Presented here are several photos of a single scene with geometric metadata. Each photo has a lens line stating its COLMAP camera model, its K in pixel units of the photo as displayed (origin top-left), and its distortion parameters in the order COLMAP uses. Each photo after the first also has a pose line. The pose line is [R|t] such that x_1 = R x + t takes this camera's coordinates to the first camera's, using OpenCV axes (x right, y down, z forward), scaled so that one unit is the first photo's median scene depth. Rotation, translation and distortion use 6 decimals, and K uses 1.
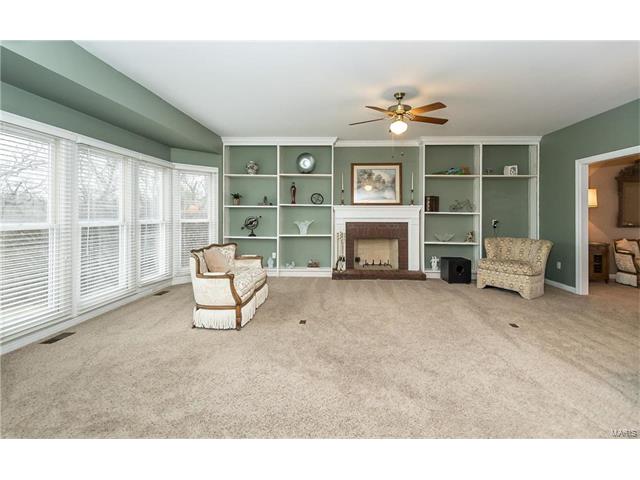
lens RADIAL K [[294.8, 0, 325.8], [0, 294.8, 224.7], [0, 0, 1]] dist [0.004849, -0.005236]
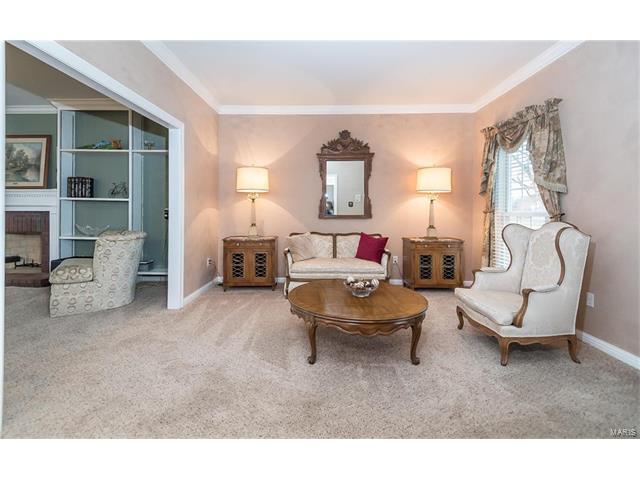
lens RADIAL K [[294.8, 0, 318.5], [0, 294.8, 238.1], [0, 0, 1]] dist [0.004849, -0.005236]
pose [[0.999822, 0.003245, 0.018564, 0.960822], [-0.003755, 0.999615, 0.027484, 0.037620], [-0.018468, -0.027549, 0.999450, 0.211416]]
